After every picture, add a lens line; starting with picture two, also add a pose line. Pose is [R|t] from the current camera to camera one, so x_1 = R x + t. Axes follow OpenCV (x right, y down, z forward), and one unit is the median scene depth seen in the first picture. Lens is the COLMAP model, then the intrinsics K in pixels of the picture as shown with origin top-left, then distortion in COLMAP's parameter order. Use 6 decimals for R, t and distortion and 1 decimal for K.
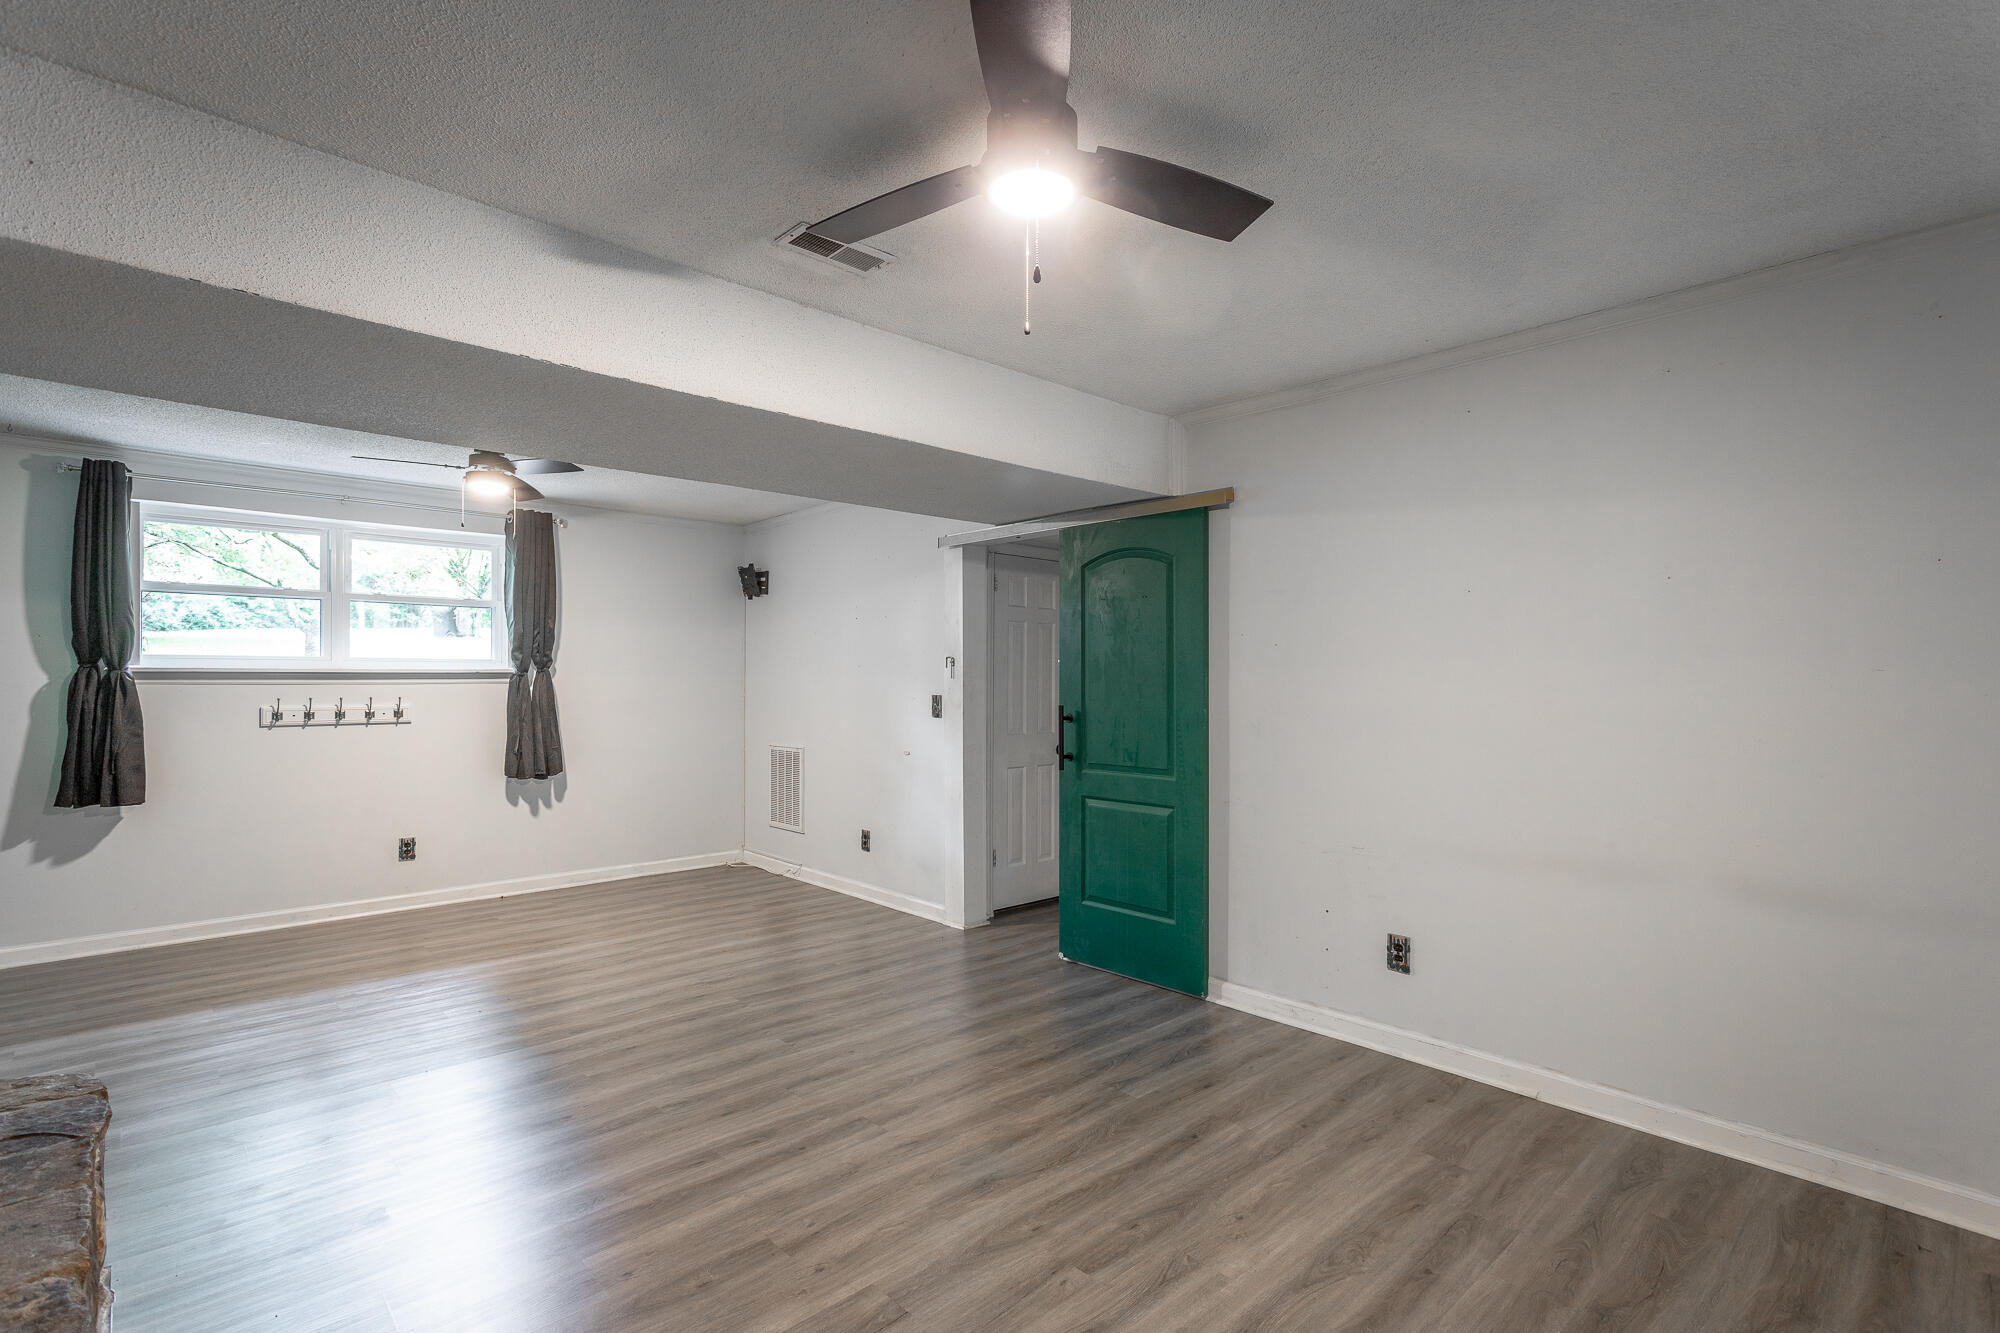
lens RADIAL K [[942.4, 0, 1014.4], [0, 942.4, 675.7], [0, 0, 1]] dist [0.010906, 0.001010]
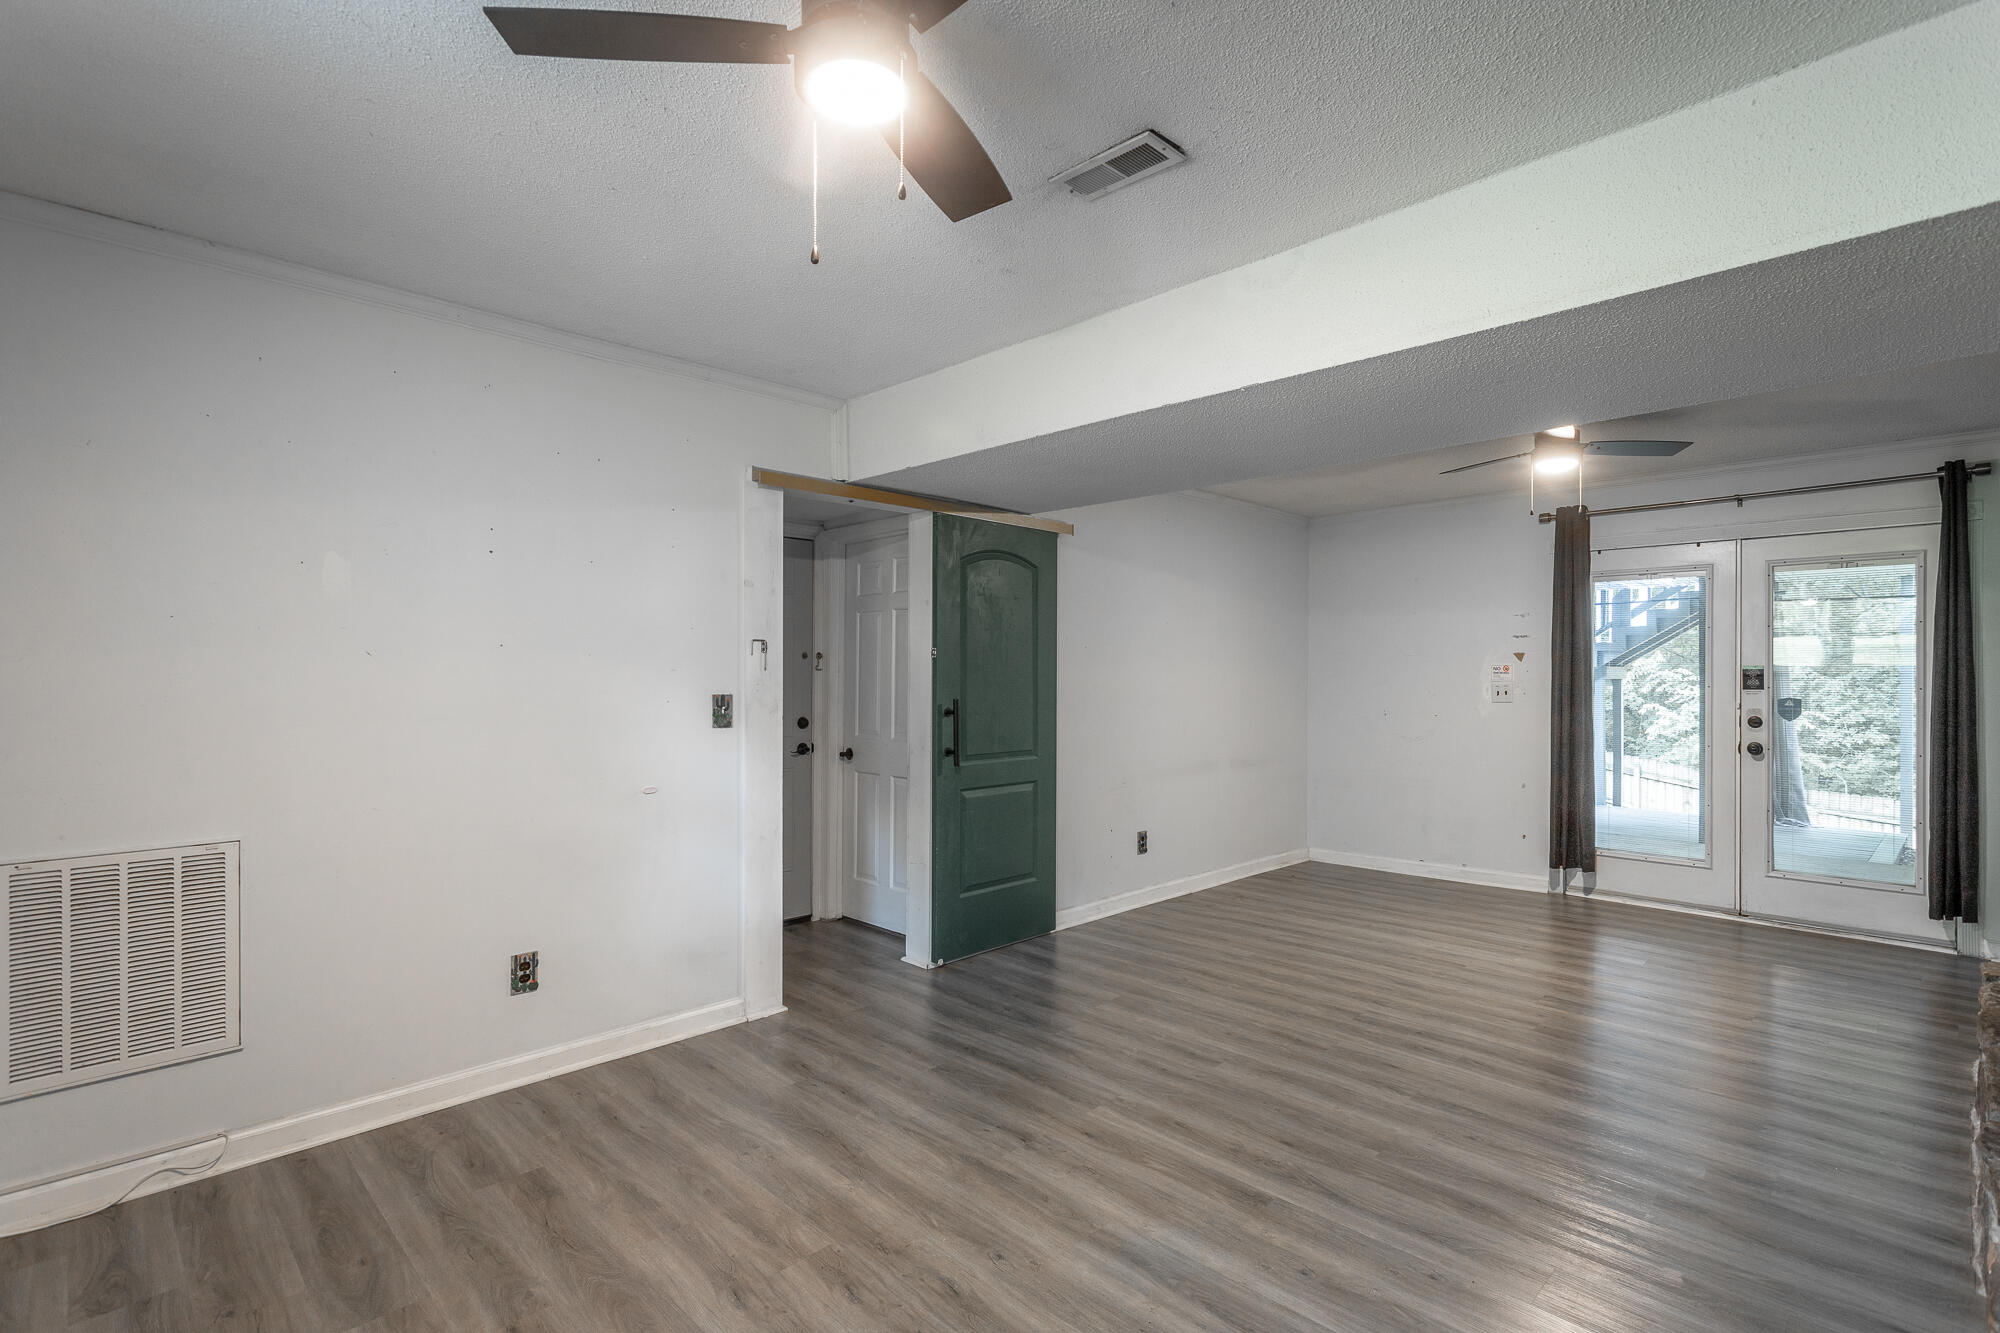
lens RADIAL K [[942.4, 0, 1009.6], [0, 942.4, 665.6], [0, 0, 1]] dist [0.010906, 0.001010]
pose [[-0.031775, 0.011263, 0.999432, -0.868645], [-0.004807, 0.999923, -0.011422, 0.007843], [-0.999483, -0.005167, -0.031719, 0.923669]]
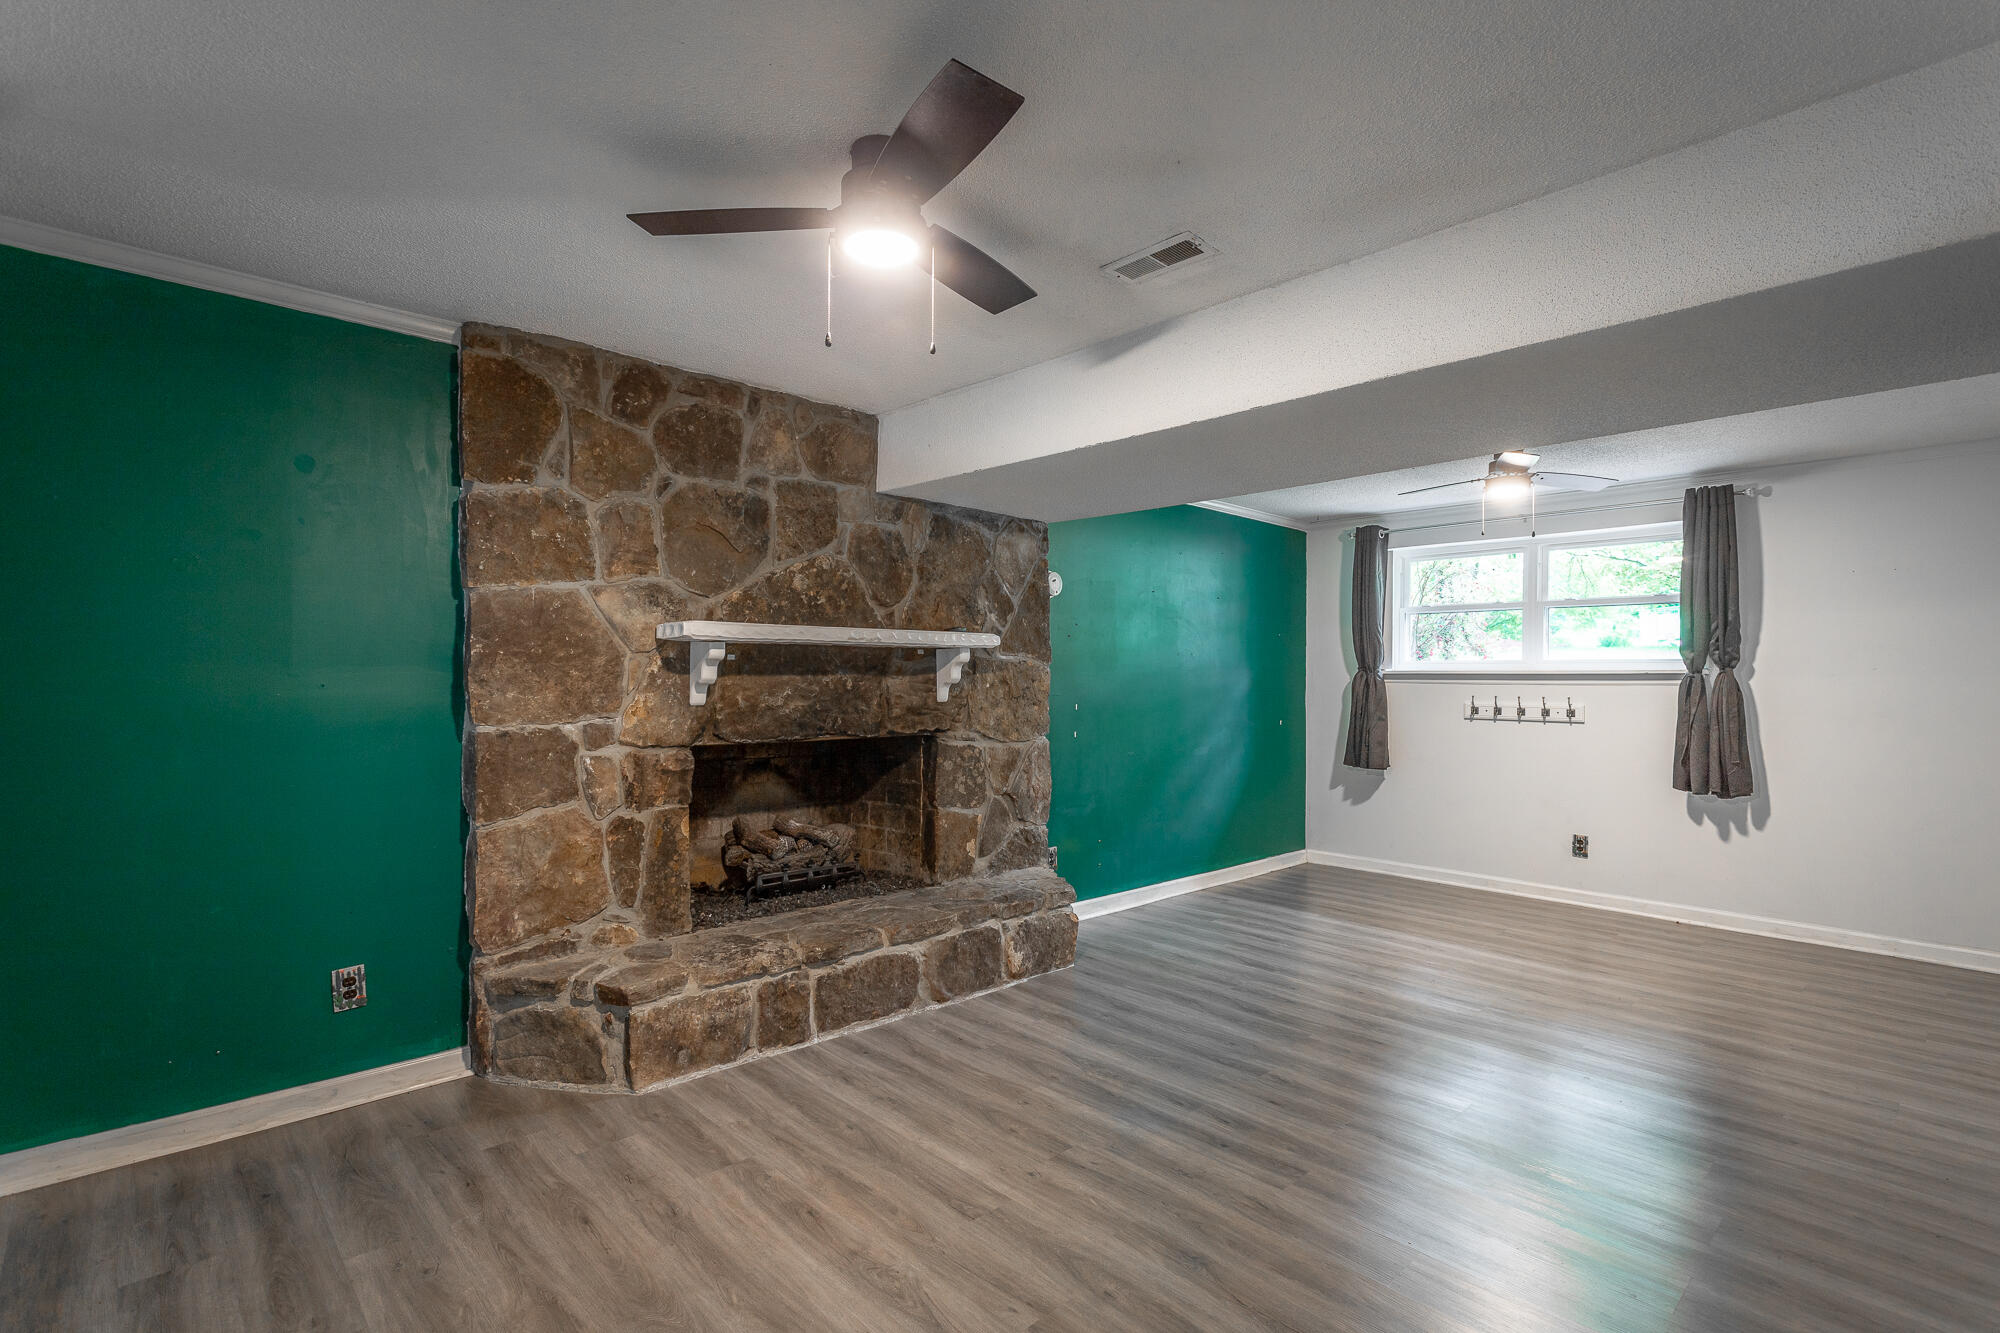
lens RADIAL K [[942.4, 0, 1007.8], [0, 942.4, 671.9], [0, 0, 1]] dist [0.010906, 0.001010]
pose [[0.004348, -0.007437, -0.999963, 0.445155], [-0.003221, 0.999967, -0.007451, 0.005349], [0.999985, 0.003253, 0.004323, 0.440212]]
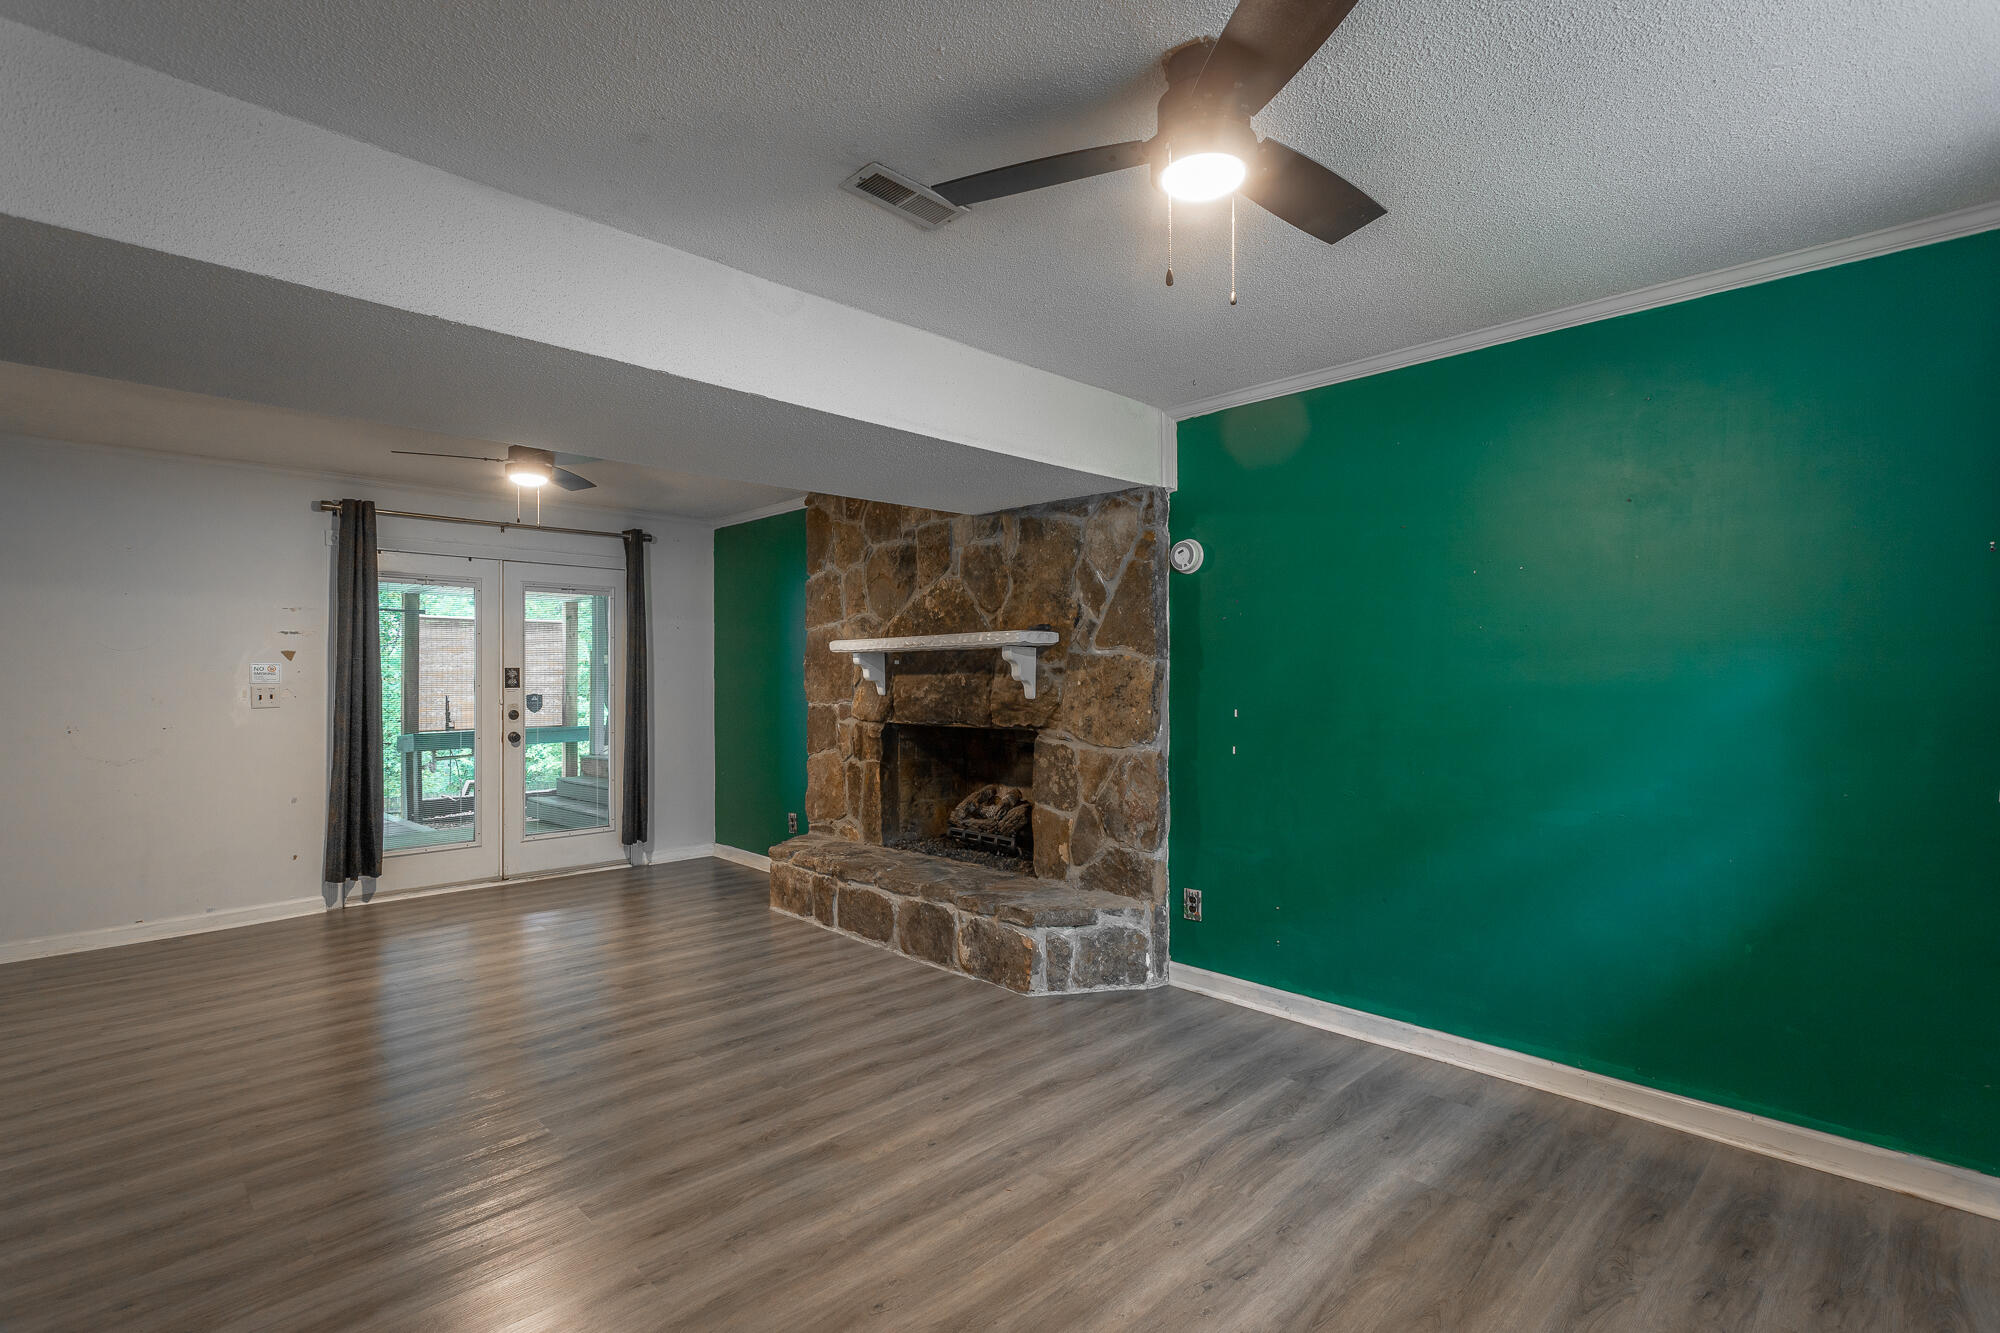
lens RADIAL K [[942.4, 0, 1006.9], [0, 942.4, 674.4], [0, 0, 1]] dist [0.010906, 0.001010]
pose [[-0.999546, 0.002150, -0.030048, -0.447267], [0.002291, 0.999987, -0.004644, 0.007795], [0.030037, -0.004711, -0.999538, 1.345974]]
